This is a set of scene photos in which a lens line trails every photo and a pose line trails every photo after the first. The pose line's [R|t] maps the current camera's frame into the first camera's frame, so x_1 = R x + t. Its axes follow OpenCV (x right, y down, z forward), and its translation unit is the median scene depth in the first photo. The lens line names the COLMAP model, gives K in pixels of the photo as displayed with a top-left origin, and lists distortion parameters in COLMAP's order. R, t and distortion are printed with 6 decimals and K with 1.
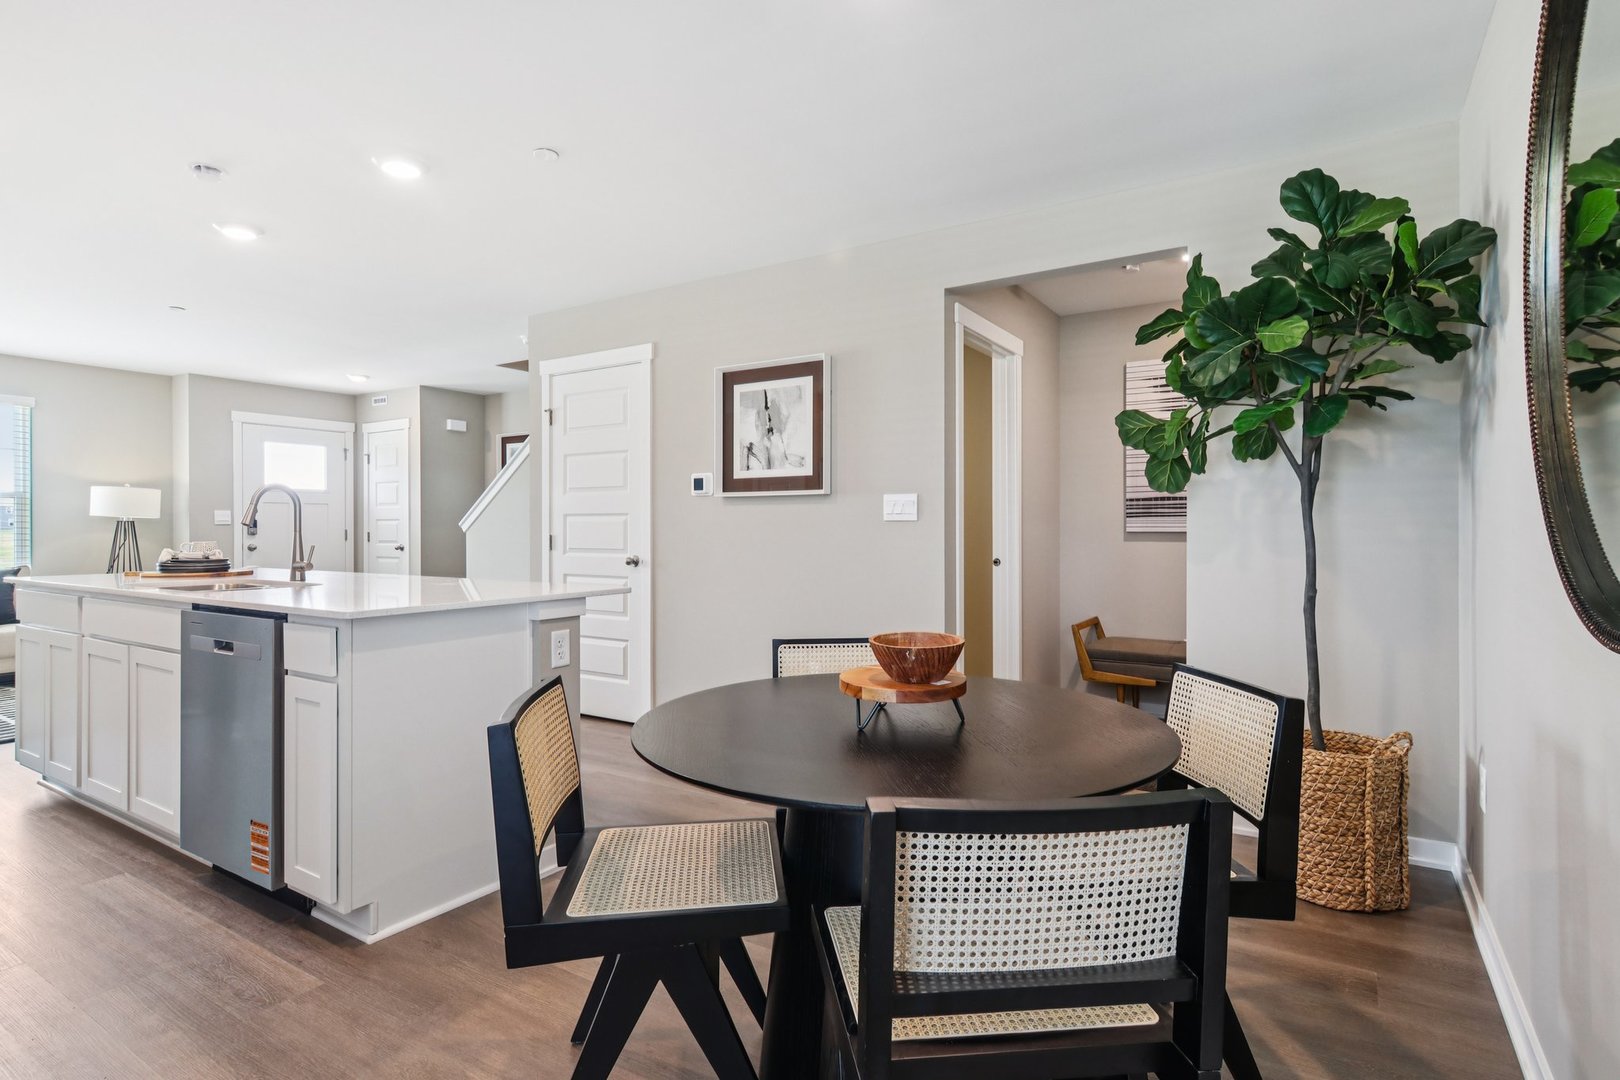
lens RADIAL K [[838.7, 0, 807.6], [0, 838.7, 533.5], [0, 0, 1]] dist [0.001854, 0.000467]
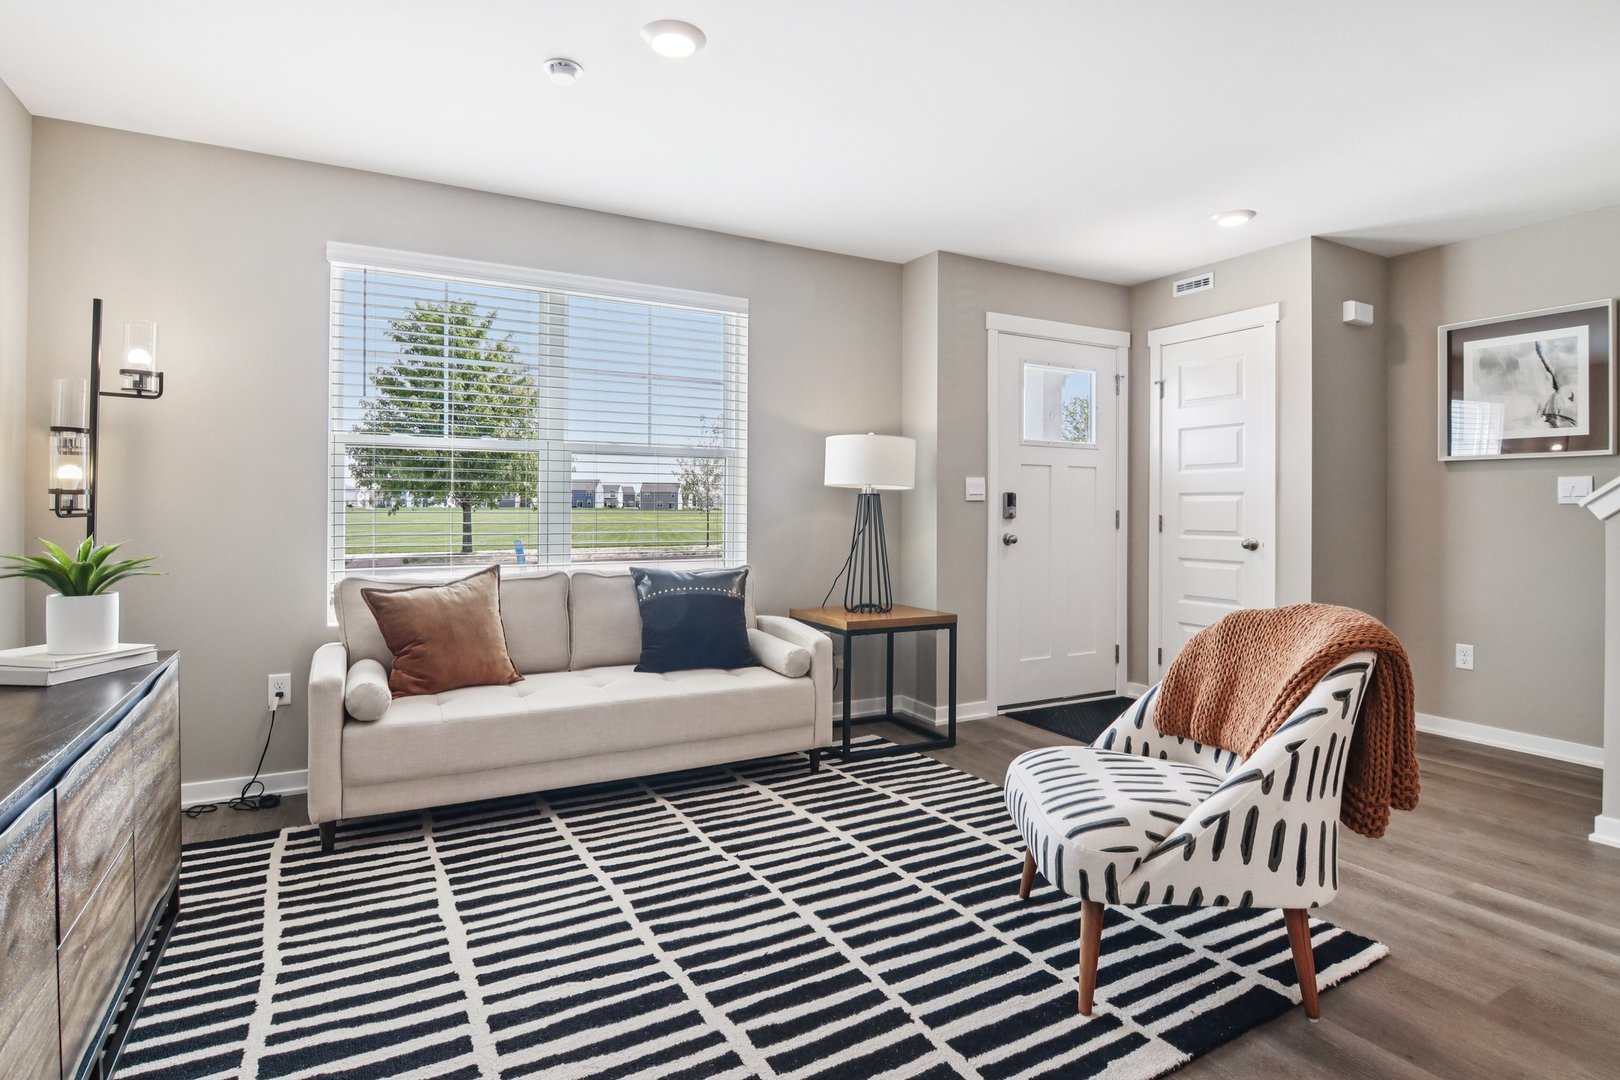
lens RADIAL K [[849.5, 0, 807.7], [0, 849.5, 507.2], [0, 0, 1]] dist [0.001426, -0.000020]
pose [[0.881724, 0.007262, -0.471709, -0.519642], [-0.008957, 0.999959, -0.001349, -0.003922], [0.471680, 0.005414, 0.881753, 0.407650]]
